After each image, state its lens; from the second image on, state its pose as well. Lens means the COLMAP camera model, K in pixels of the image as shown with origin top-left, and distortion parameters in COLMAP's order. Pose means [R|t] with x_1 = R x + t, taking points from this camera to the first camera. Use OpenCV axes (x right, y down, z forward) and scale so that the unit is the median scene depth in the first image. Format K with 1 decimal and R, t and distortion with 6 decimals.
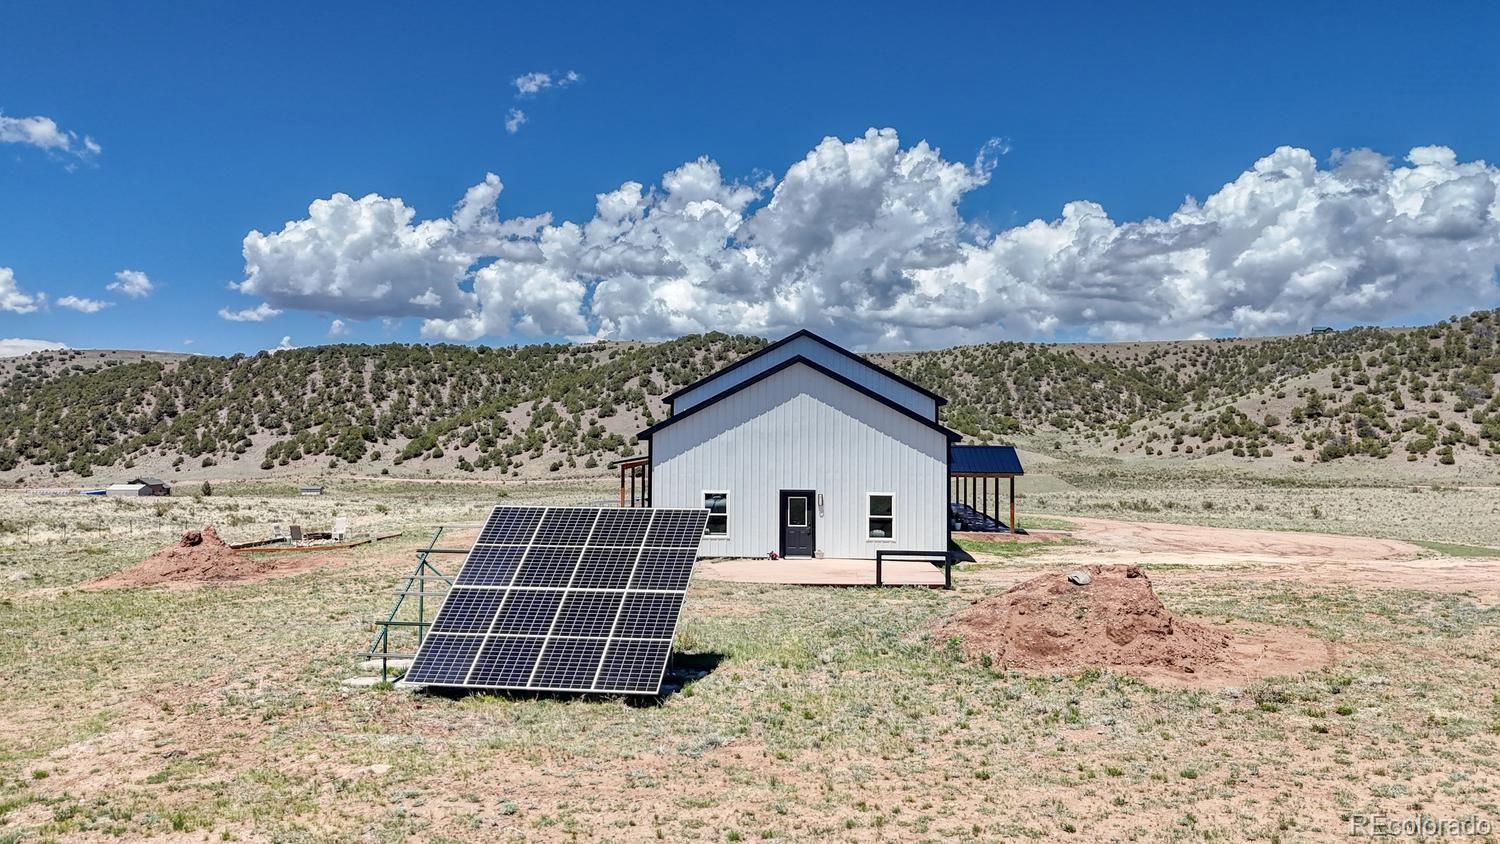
lens RADIAL K [[1109.5, 0, 749.4], [0, 1109.5, 434.1], [0, 0, 1]] dist [0.079645, -0.067036]
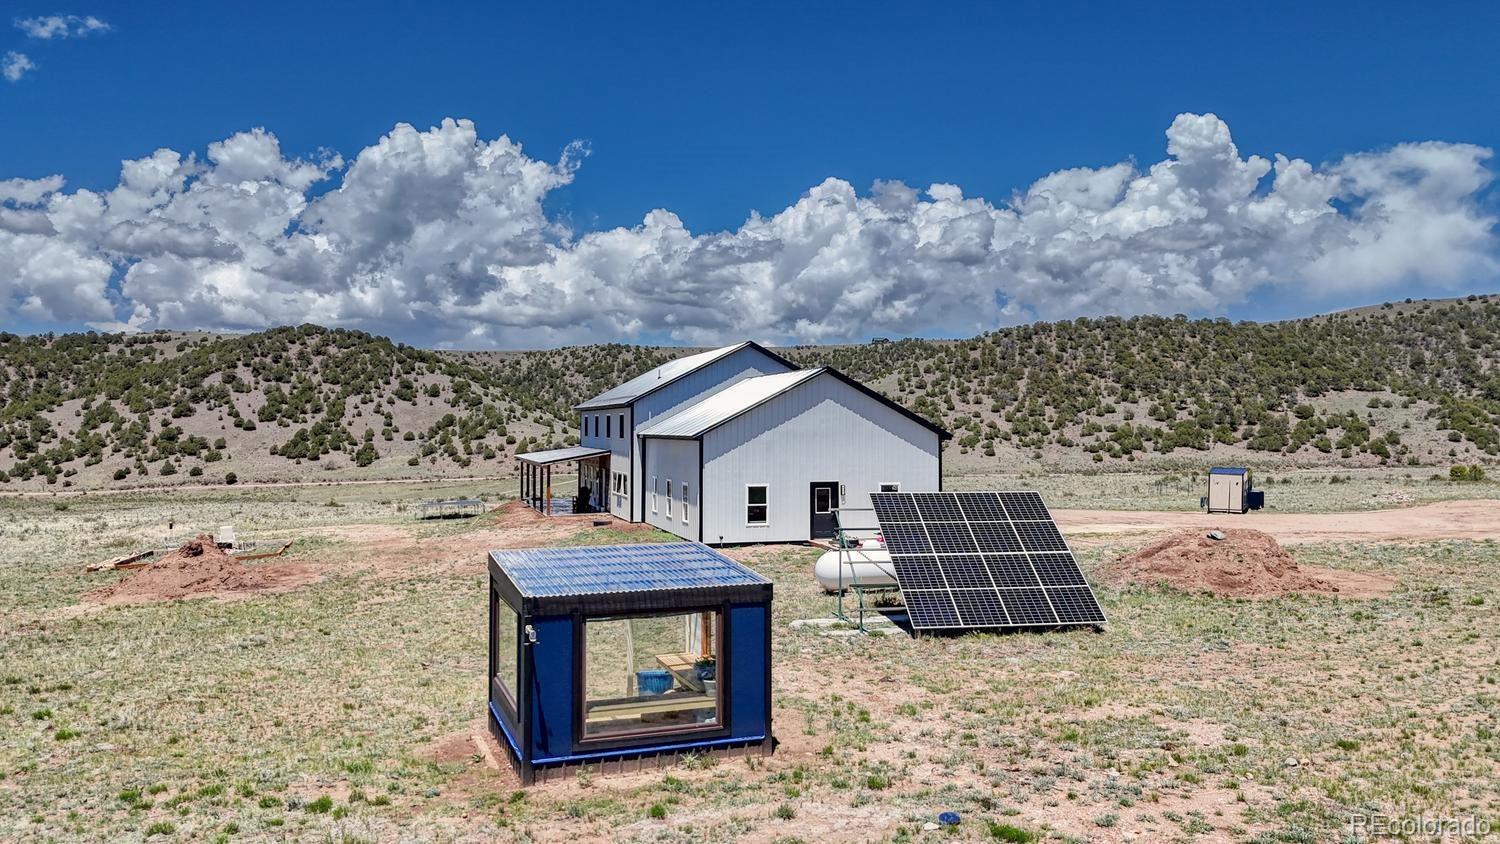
lens RADIAL K [[1109.5, 0, 751.9], [0, 1109.5, 421.5], [0, 0, 1]] dist [0.079645, -0.067036]
pose [[0.932933, -0.002652, 0.360042, -0.026694], [0.006567, 0.999932, -0.009652, -0.000131], [-0.359991, 0.011369, 0.932886, -0.003725]]
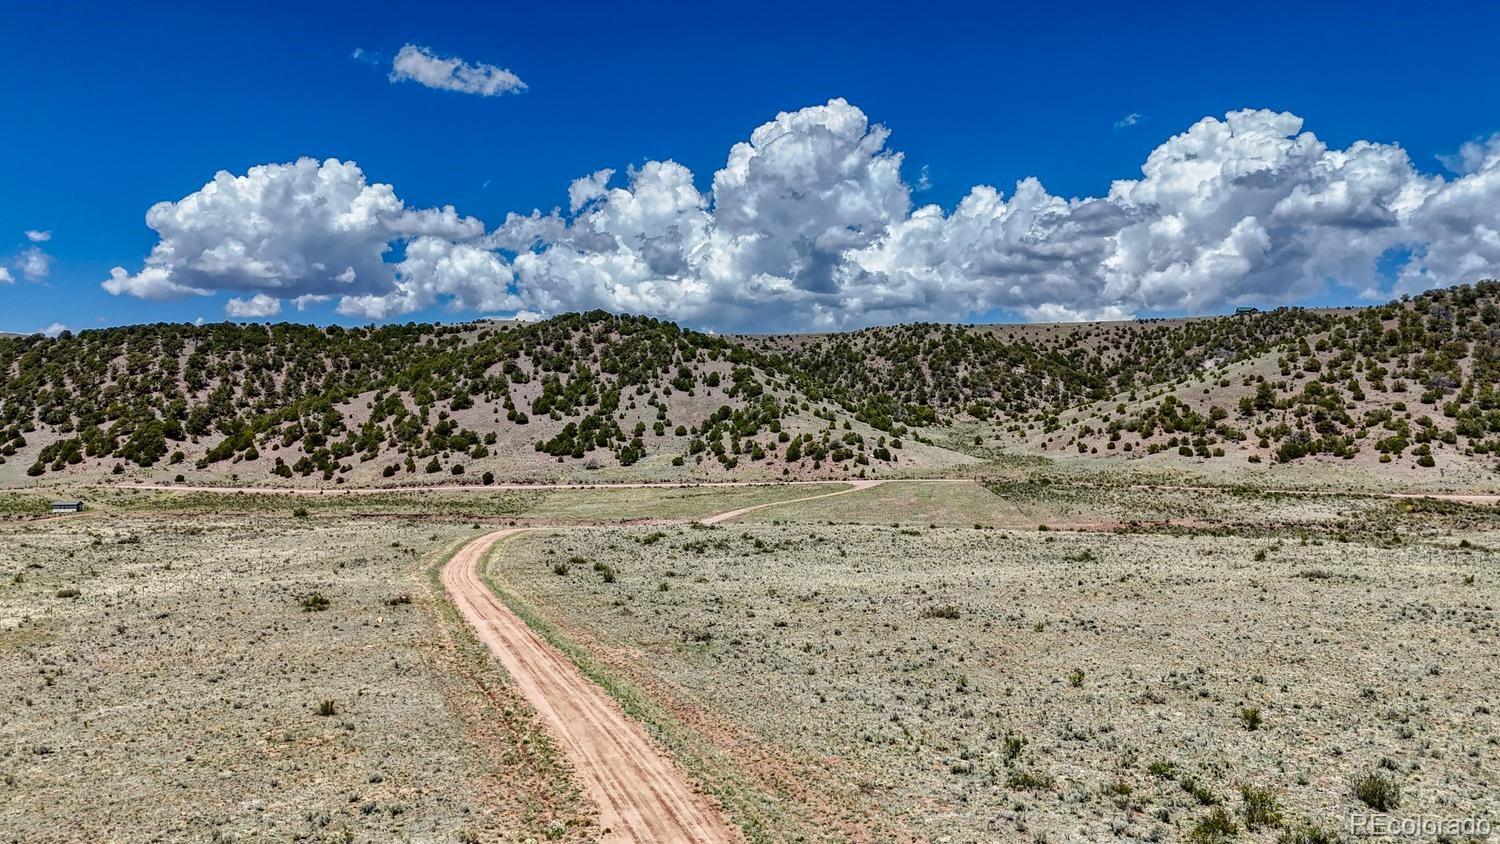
lens RADIAL K [[1109.5, 0, 754.0], [0, 1109.5, 413.5], [0, 0, 1]] dist [0.079645, -0.067036]
pose [[0.997033, -0.004656, 0.076829, 0.027877], [0.004681, 0.999989, -0.000146, -0.010196], [-0.076828, 0.000505, 0.997044, 0.120046]]
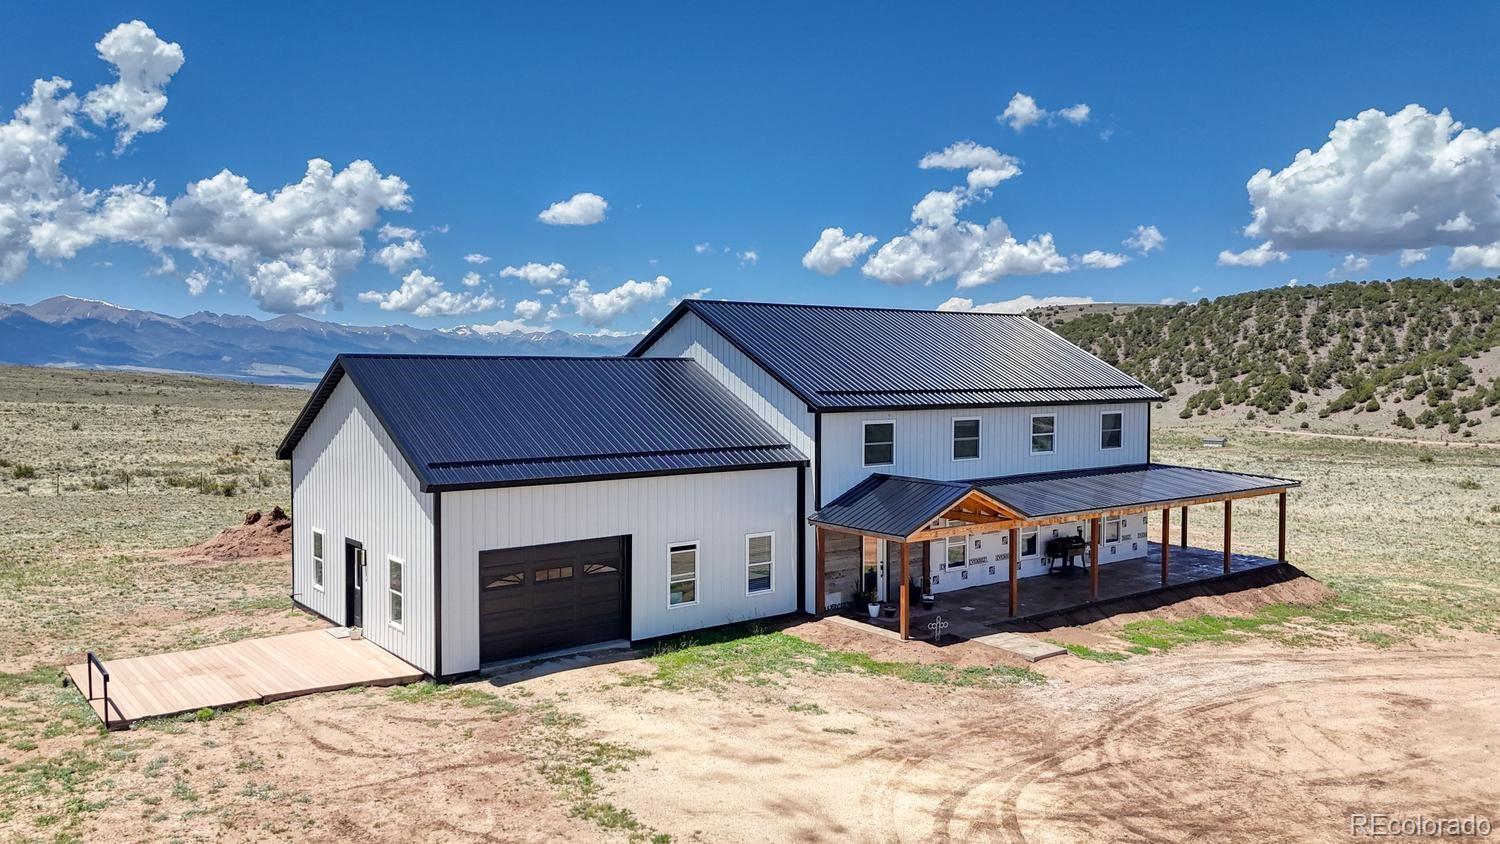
lens RADIAL K [[1109.5, 0, 749.4], [0, 1109.5, 411.0], [0, 0, 1]] dist [0.079645, -0.067036]
pose [[0.669128, 0.025321, -0.742715, 0.046065], [-0.004157, 0.999531, 0.030331, -0.003475], [0.743135, -0.017207, 0.668920, 0.041560]]
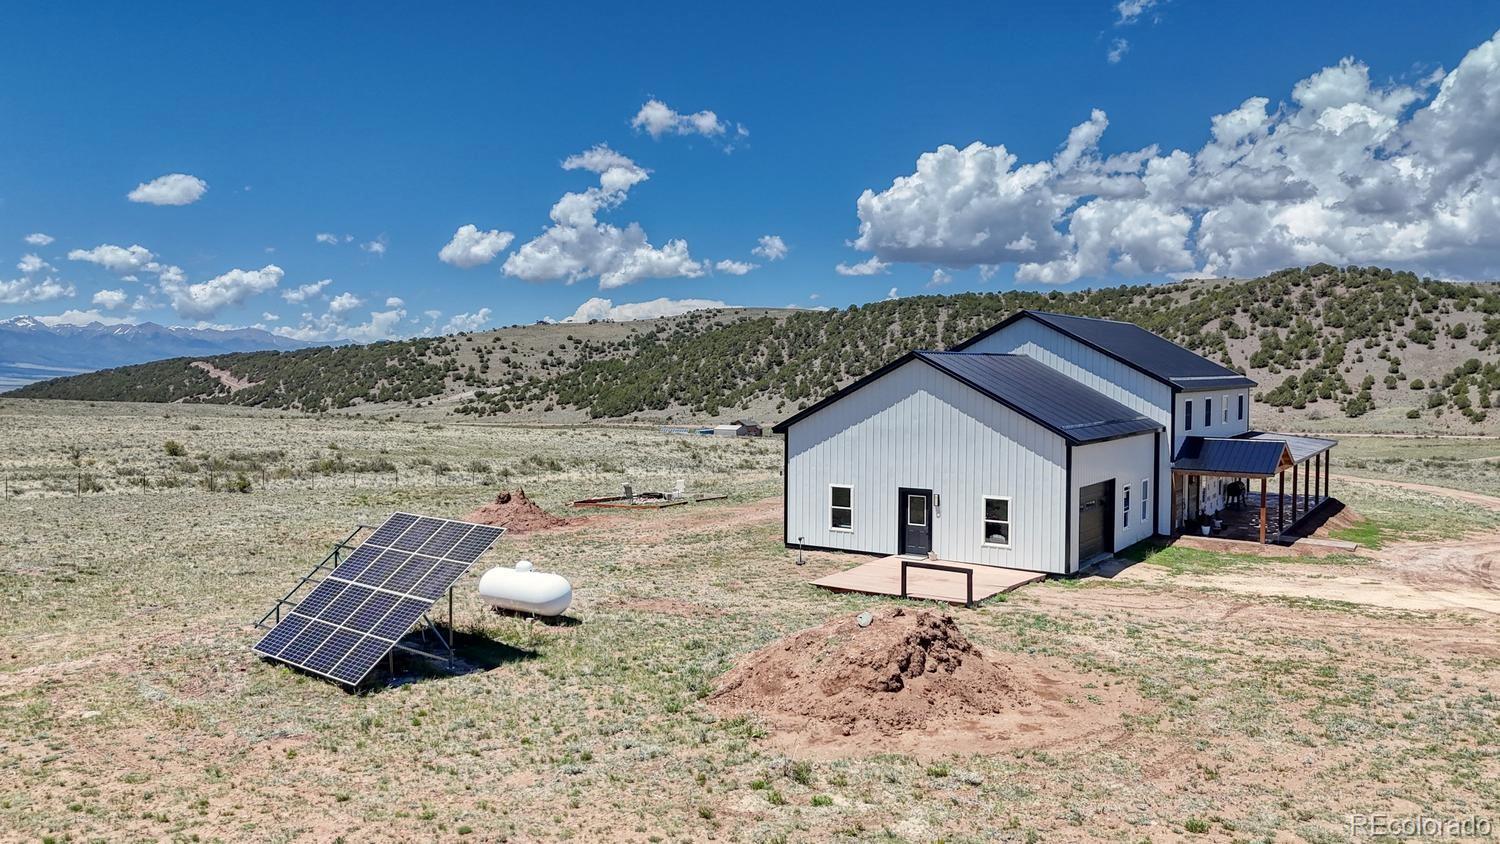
lens RADIAL K [[1109.5, 0, 749.2], [0, 1109.5, 417.8], [0, 0, 1]] dist [0.079645, -0.067036]
pose [[0.868099, 0.019353, -0.496013, 0.024125], [-0.001823, 0.999357, 0.035800, -0.002833], [0.496387, -0.030173, 0.867577, 0.004105]]
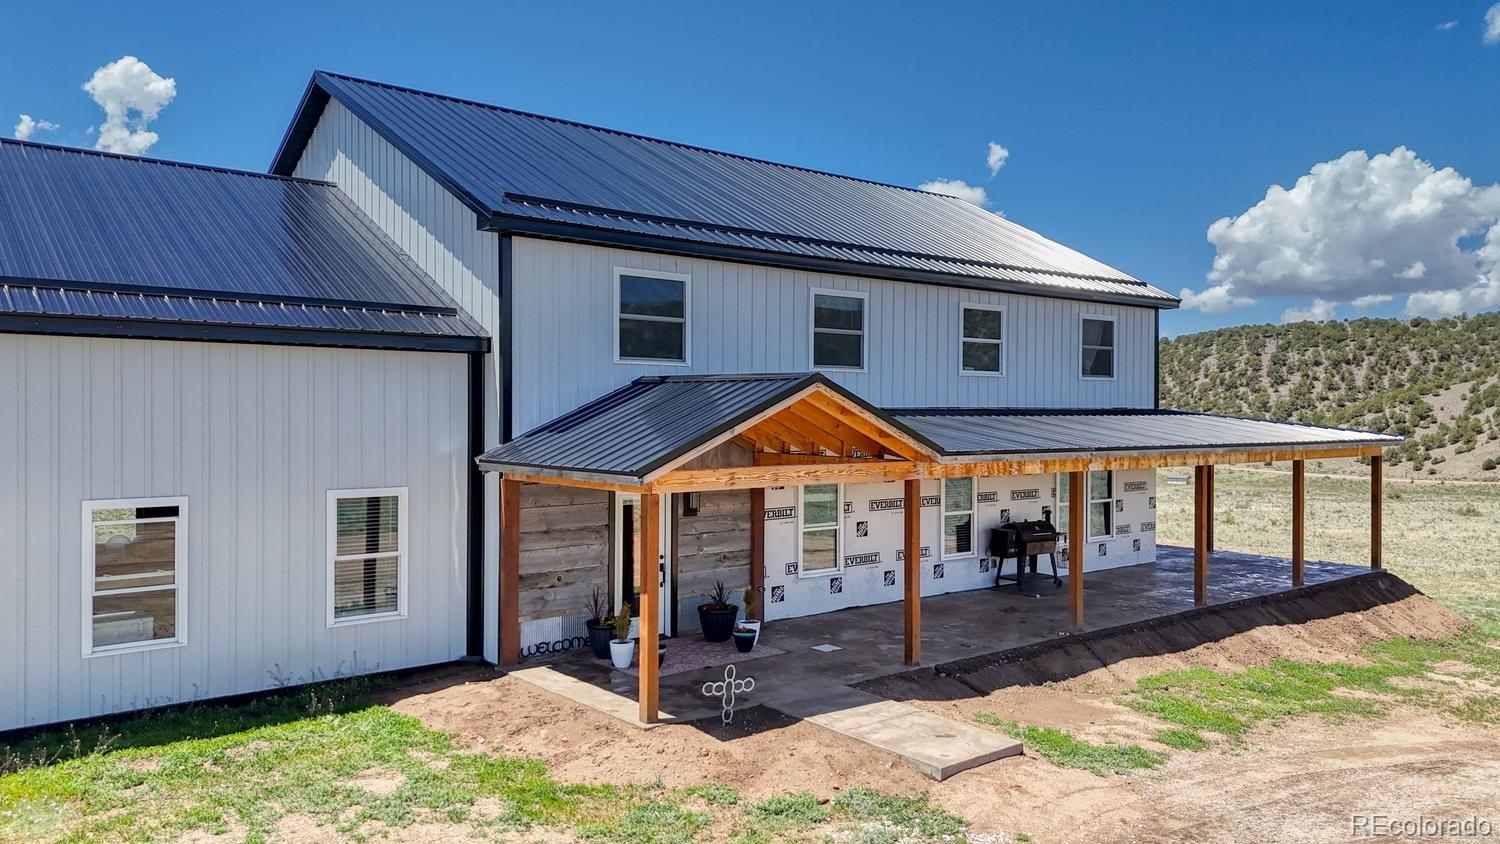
lens RADIAL K [[1109.5, 0, 750.7], [0, 1109.5, 408.2], [0, 0, 1]] dist [0.079645, -0.067036]
pose [[0.692785, -0.002400, -0.721141, 0.032781], [-0.007205, 0.999922, -0.010250, 0.001641], [0.721109, 0.012297, 0.692713, 0.063083]]
